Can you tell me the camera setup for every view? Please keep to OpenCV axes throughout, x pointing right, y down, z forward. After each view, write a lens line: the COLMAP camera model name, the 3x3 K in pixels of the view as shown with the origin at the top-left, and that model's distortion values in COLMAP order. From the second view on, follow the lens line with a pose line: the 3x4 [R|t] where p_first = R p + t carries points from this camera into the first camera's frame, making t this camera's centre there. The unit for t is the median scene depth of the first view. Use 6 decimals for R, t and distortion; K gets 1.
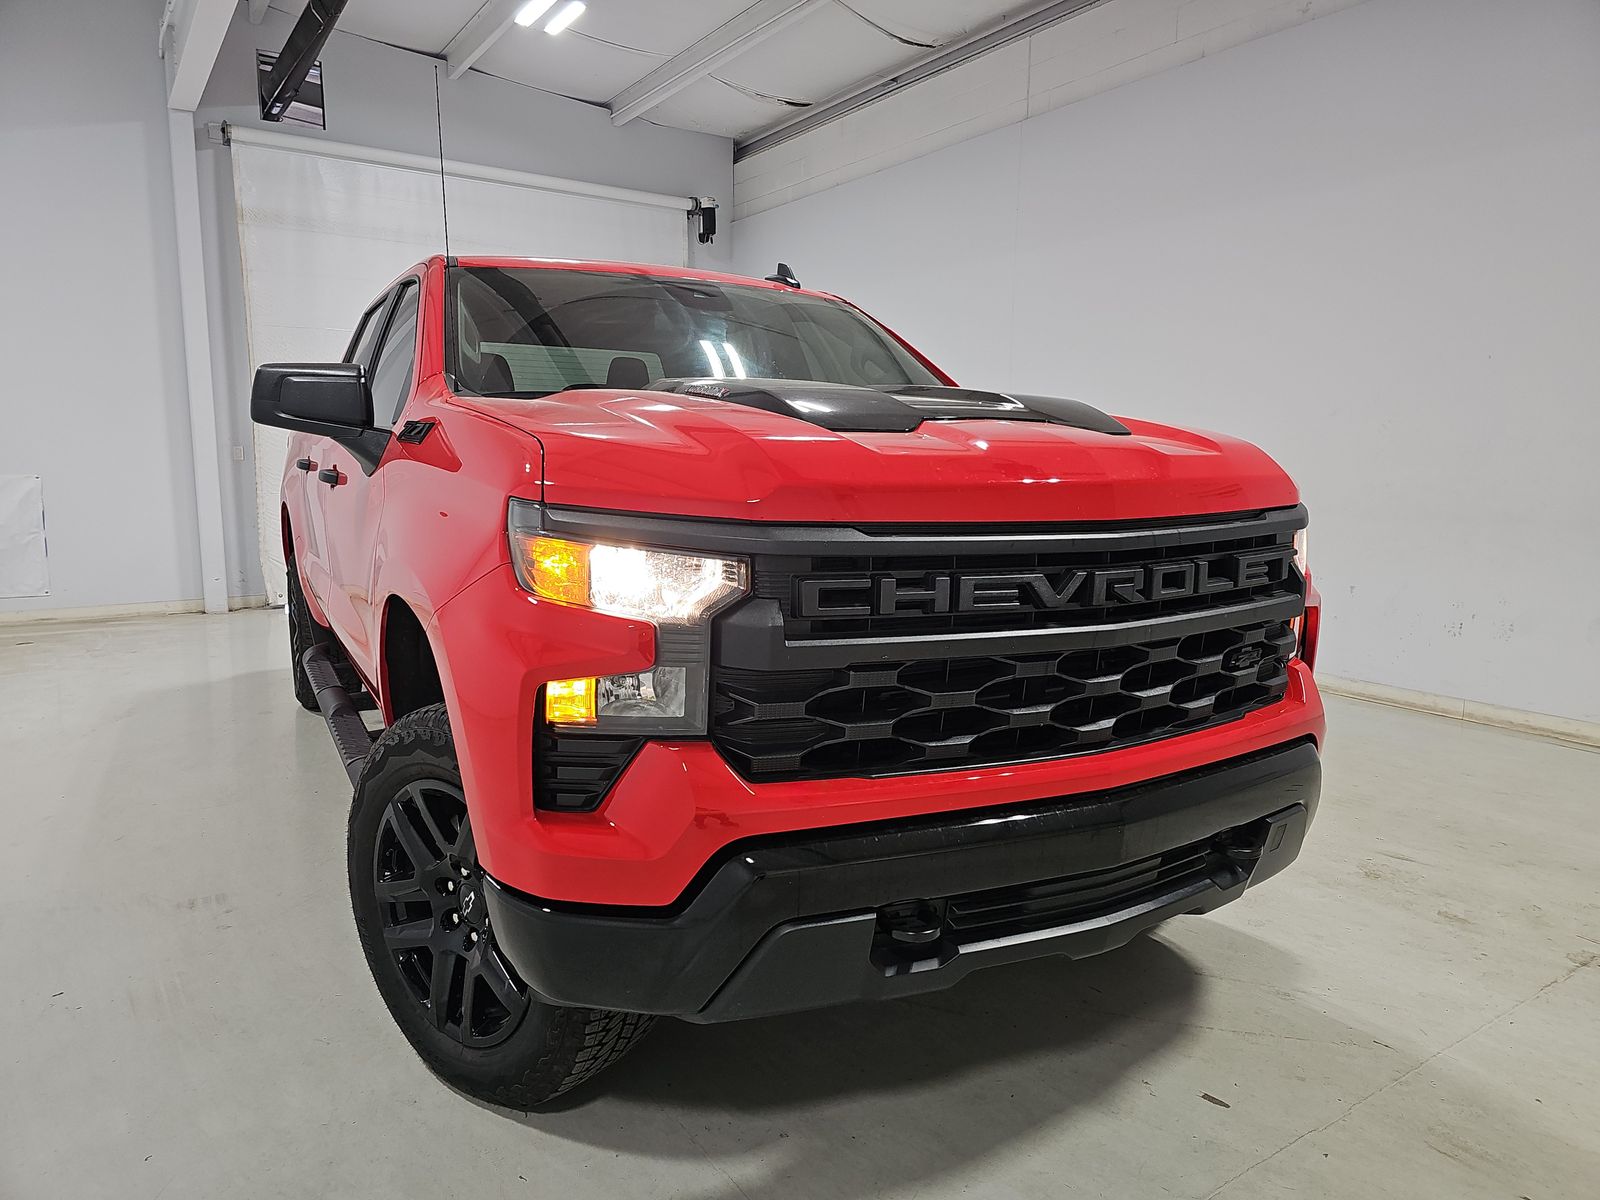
lens RADIAL K [[1054.8, 0, 812.7], [0, 1054.8, 603.0], [0, 0, 1]] dist [0.056719, -0.051681]
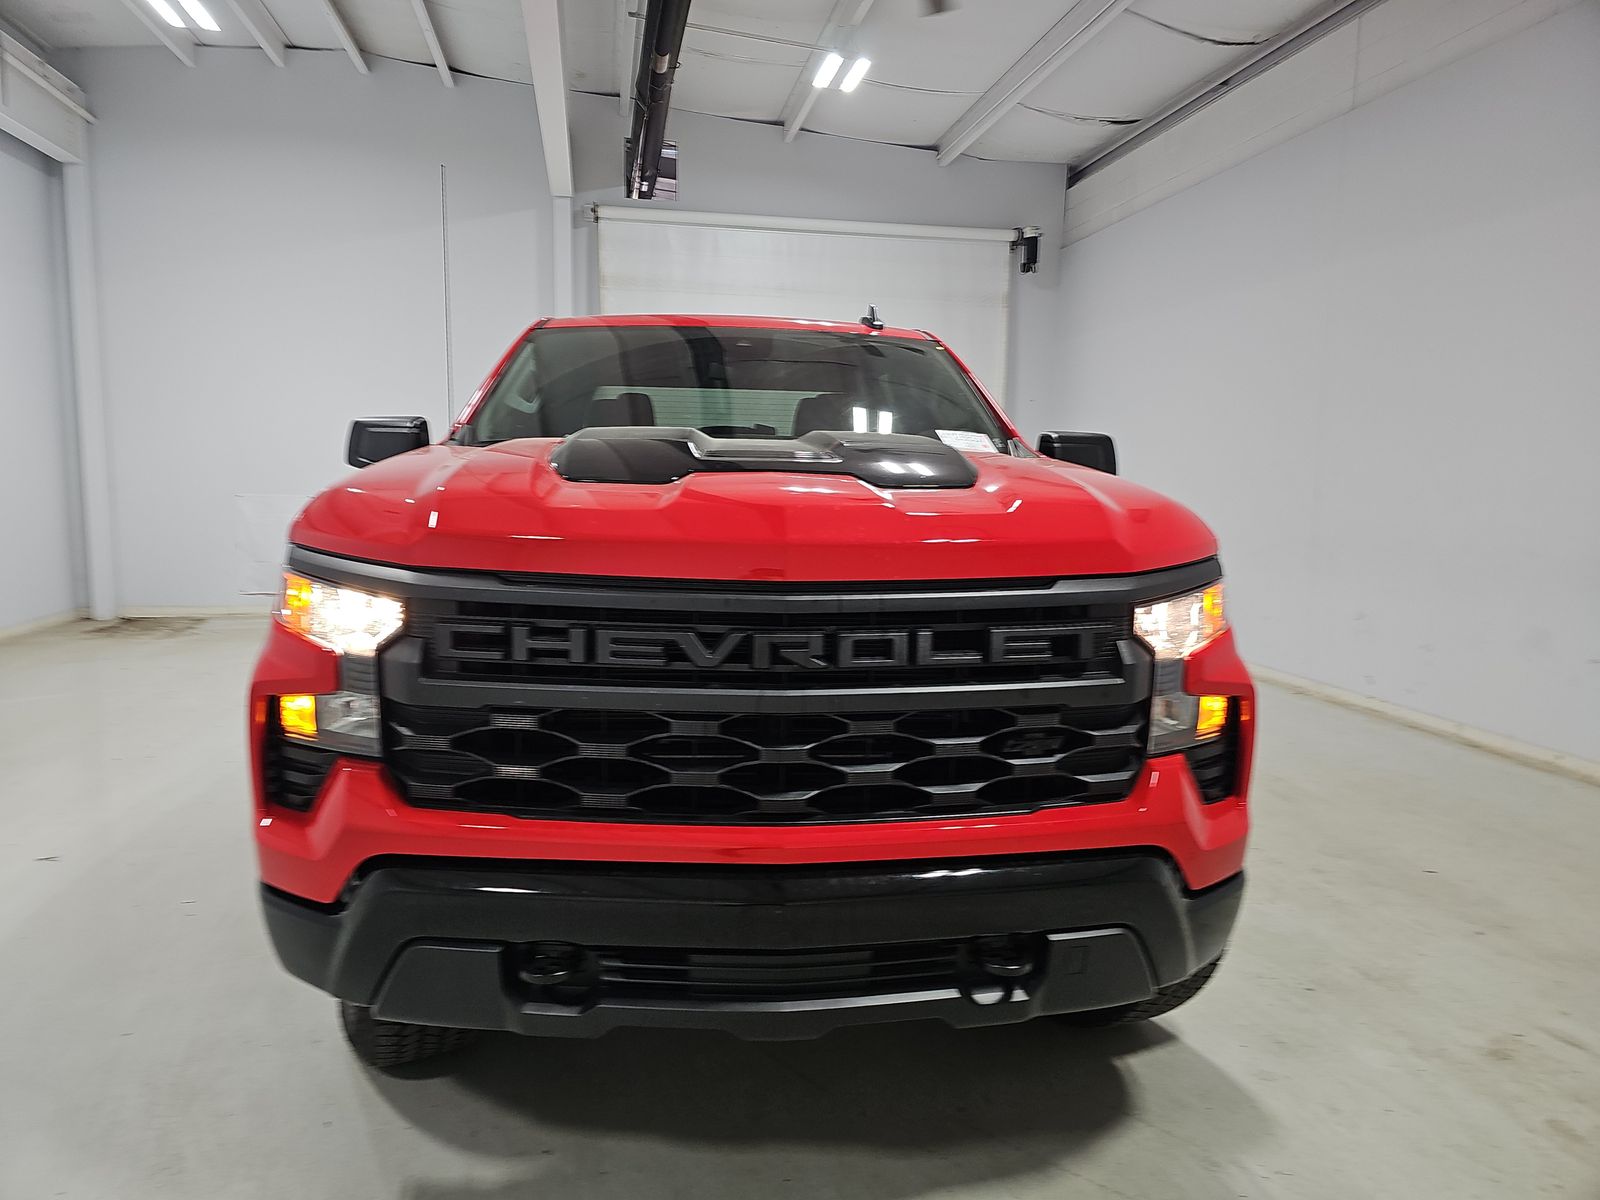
lens RADIAL K [[1054.8, 0, 812.5], [0, 1054.8, 600.6], [0, 0, 1]] dist [0.056719, -0.051681]
pose [[0.913947, 0.056970, -0.401815, 0.627897], [-0.067401, 0.997655, -0.011858, -0.046800], [0.400198, 0.037920, 0.915644, 0.131264]]
